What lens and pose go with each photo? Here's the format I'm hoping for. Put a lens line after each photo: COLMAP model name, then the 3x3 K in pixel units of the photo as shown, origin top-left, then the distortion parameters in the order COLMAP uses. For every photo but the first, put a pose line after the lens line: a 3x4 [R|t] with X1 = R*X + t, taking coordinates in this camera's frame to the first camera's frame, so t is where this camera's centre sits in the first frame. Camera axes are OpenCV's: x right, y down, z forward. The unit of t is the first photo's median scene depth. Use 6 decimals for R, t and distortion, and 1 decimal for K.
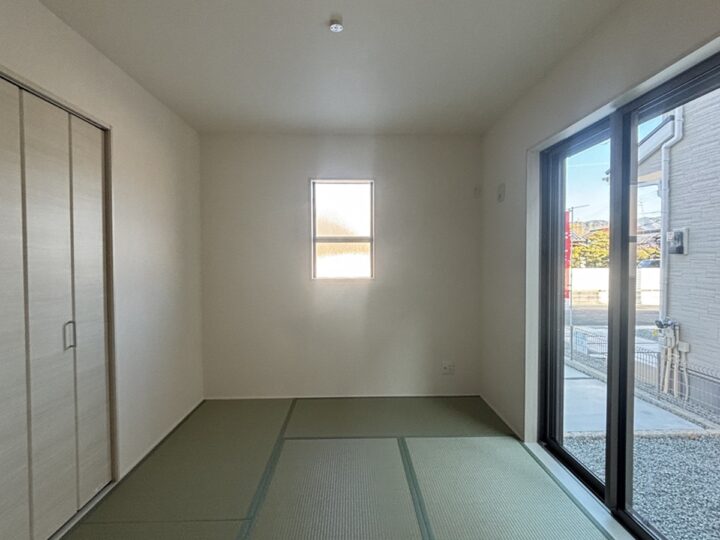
lens RADIAL K [[399.0, 0, 360.0], [0, 399.0, 270.0], [0, 0, 1]] dist [-0.003139, -0.001007]
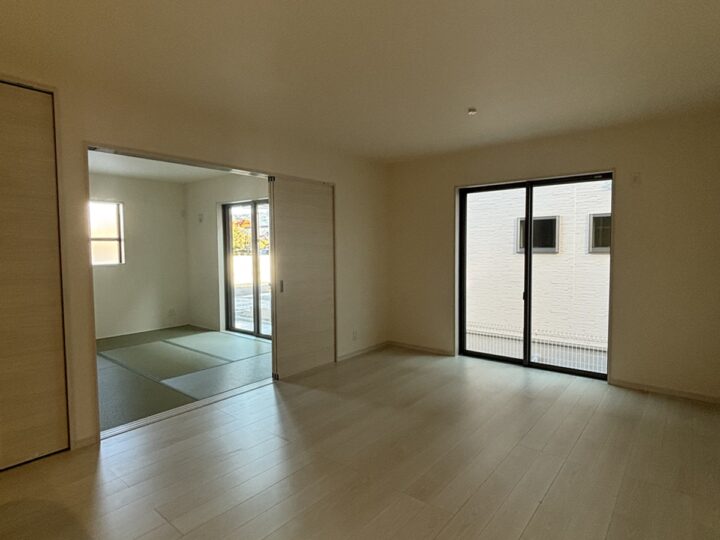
lens RADIAL K [[399.0, 0, 360.0], [0, 399.0, 270.0], [0, 0, 1]] dist [-0.003139, -0.001007]
pose [[0.652775, -0.038062, 0.756595, -0.625548], [0.016327, 0.999212, 0.036180, 0.005744], [-0.757376, -0.011265, 0.652882, -0.877451]]
